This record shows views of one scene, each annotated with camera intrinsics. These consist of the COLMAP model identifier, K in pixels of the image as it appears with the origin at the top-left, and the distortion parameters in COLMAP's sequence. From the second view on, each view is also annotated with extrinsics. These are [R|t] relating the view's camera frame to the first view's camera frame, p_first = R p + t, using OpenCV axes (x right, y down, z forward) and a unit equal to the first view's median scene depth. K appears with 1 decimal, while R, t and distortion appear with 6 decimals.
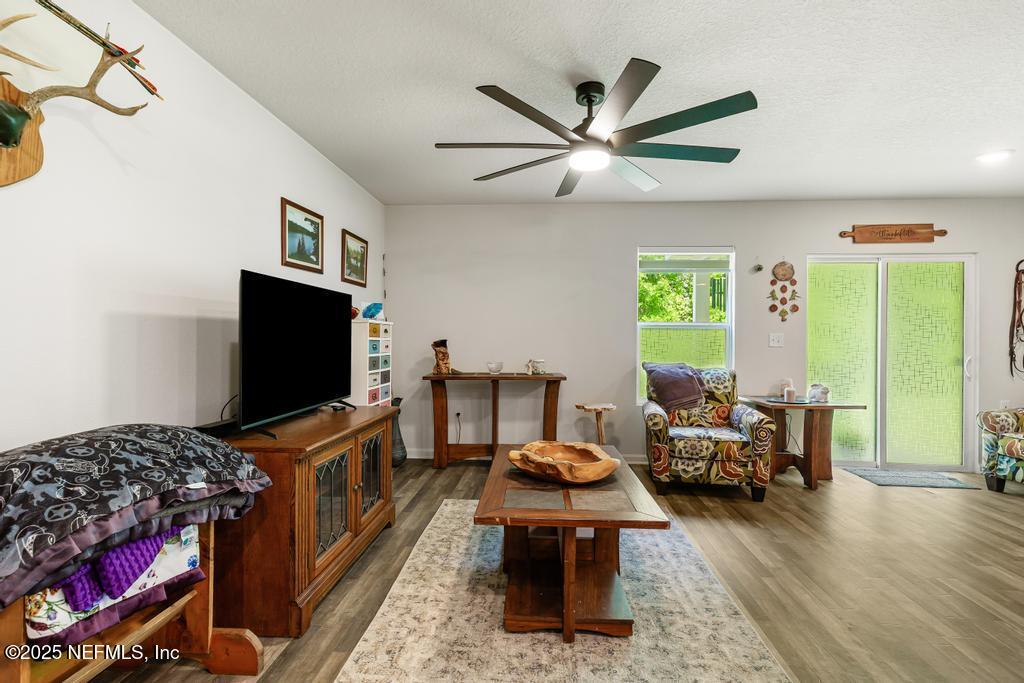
lens RADIAL K [[484.5, 0, 512.0], [0, 484.5, 341.5], [0, 0, 1]] dist [0.001435, -0.000147]
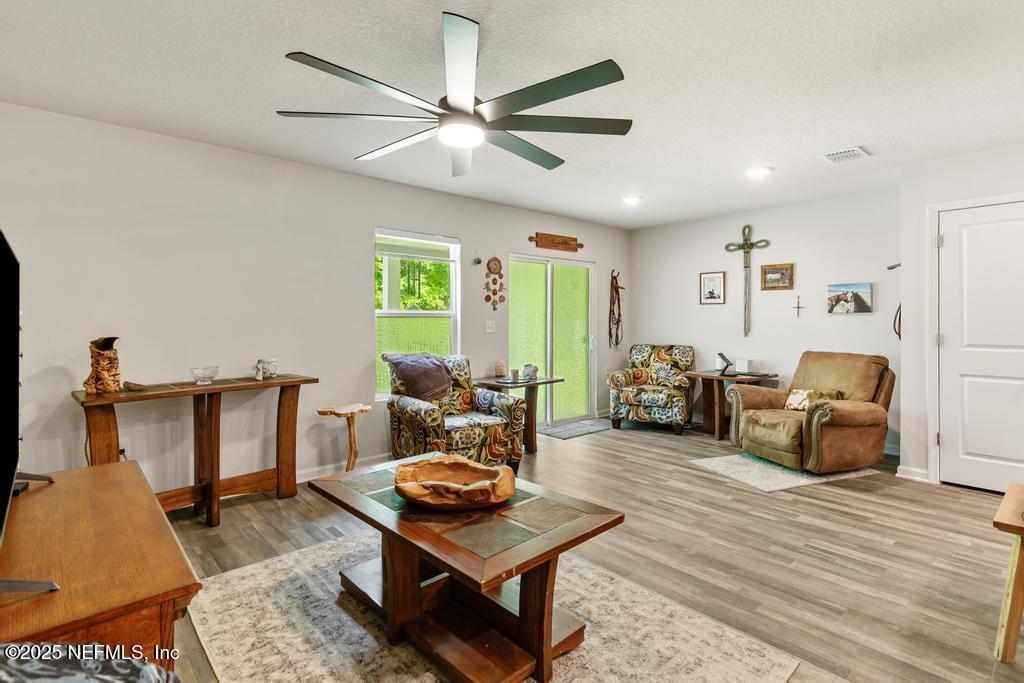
lens RADIAL K [[496.6, 0, 513.3], [0, 496.6, 322.2], [0, 0, 1]] dist [0.004359, 0.000032]
pose [[0.685508, -0.014286, 0.727925, -0.273915], [0.011303, 0.999896, 0.008980, -0.025469], [-0.727977, 0.002072, 0.685598, 0.192008]]
